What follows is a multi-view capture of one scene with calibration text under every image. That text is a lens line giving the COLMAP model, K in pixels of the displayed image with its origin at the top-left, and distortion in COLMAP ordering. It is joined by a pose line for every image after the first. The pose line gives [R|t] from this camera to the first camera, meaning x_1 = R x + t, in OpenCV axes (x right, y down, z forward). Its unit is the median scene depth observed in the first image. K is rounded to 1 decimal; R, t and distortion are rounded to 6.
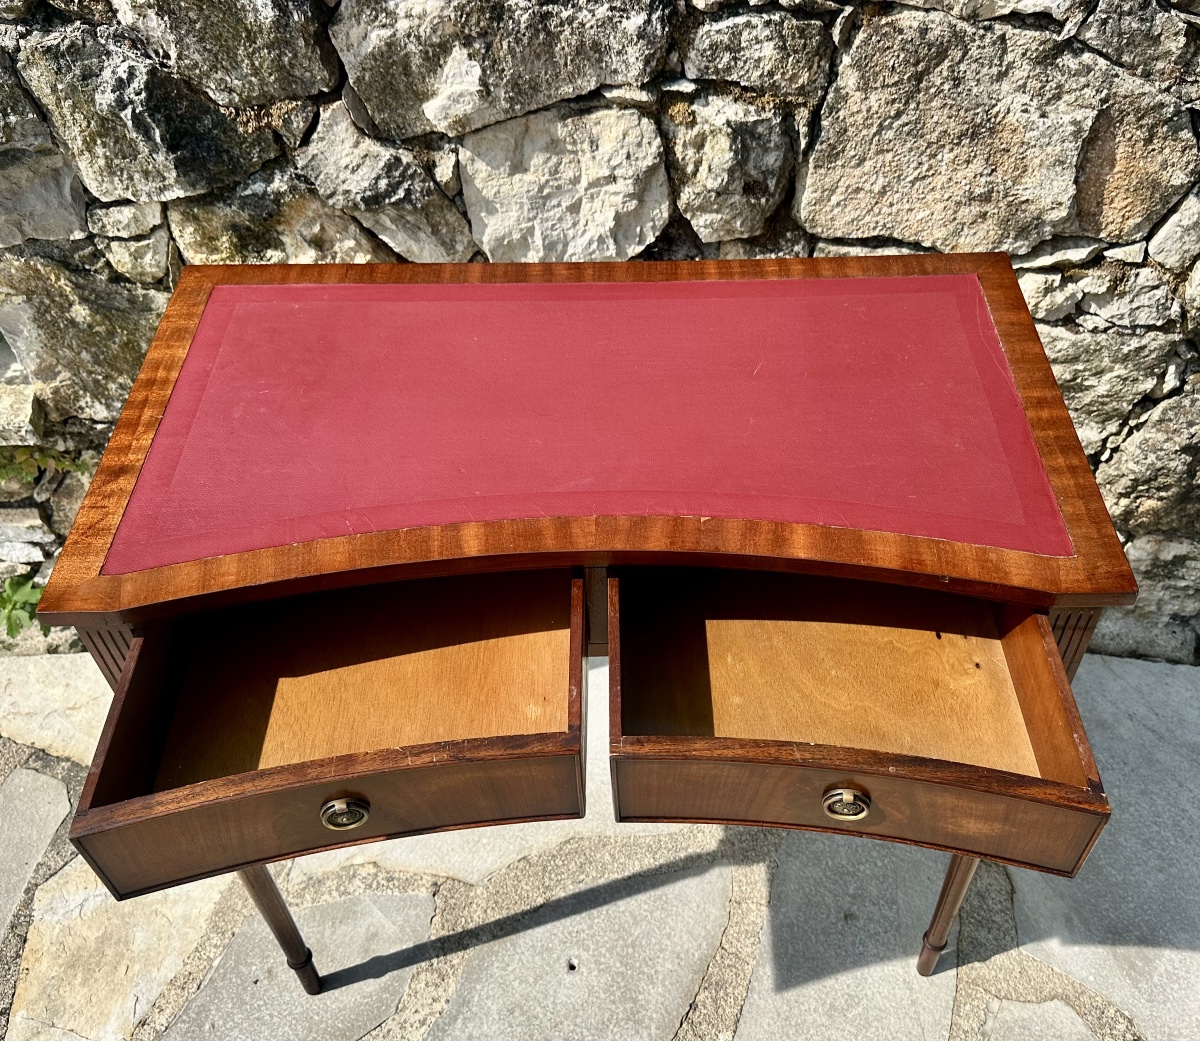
lens RADIAL K [[1193.6, 0, 666.9], [0, 1193.6, 590.8], [0, 0, 1]] dist [-0.009564, 0.000079]
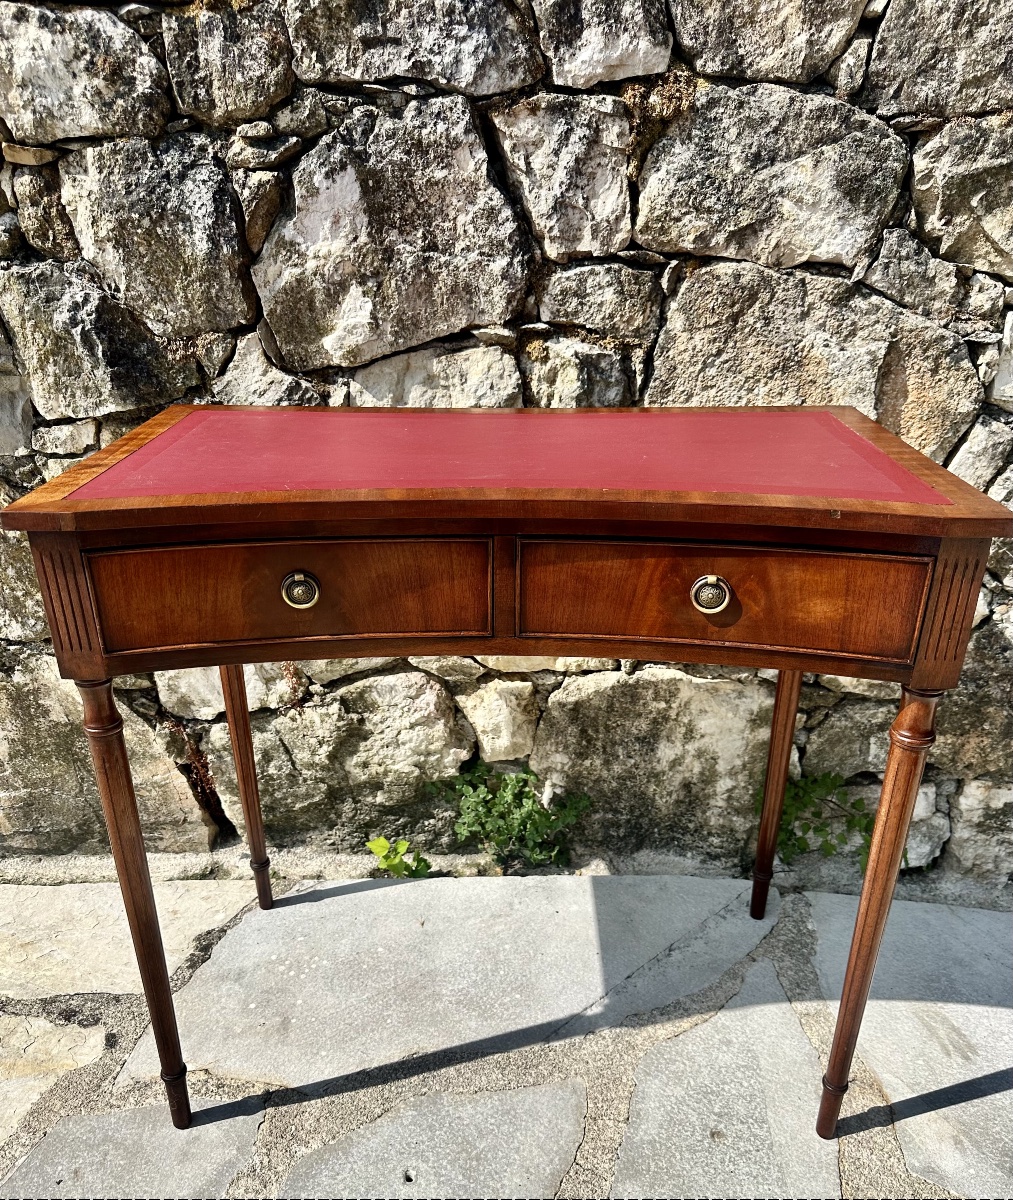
lens RADIAL K [[992.2, 0, 495.1], [0, 992.2, 692.4], [0, 0, 1]] dist [0.000115, -0.008918]
pose [[0.999560, 0.011684, -0.027250, 0.001252], [-0.020860, 0.930267, -0.366290, 0.290063], [0.021070, 0.366697, 0.930102, 0.200989]]
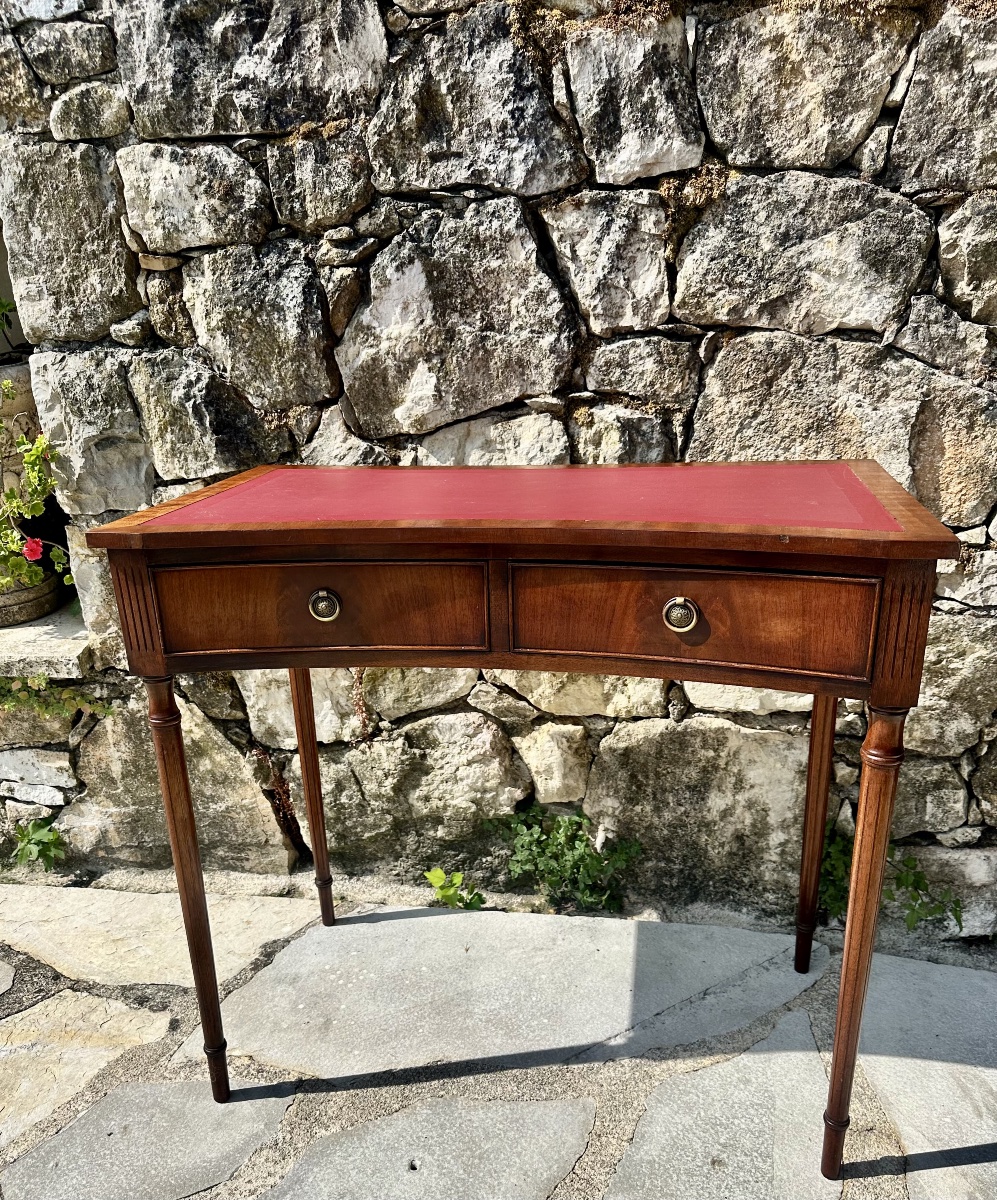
lens RADIAL K [[1010.5, 0, 472.8], [0, 1010.5, 697.5], [0, 0, 1]] dist [0.012444, -0.024334]
pose [[0.977894, 0.042151, -0.204810, 0.136206], [-0.129791, 0.890304, -0.436478, 0.384560], [0.163945, 0.453411, 0.876094, 0.146639]]
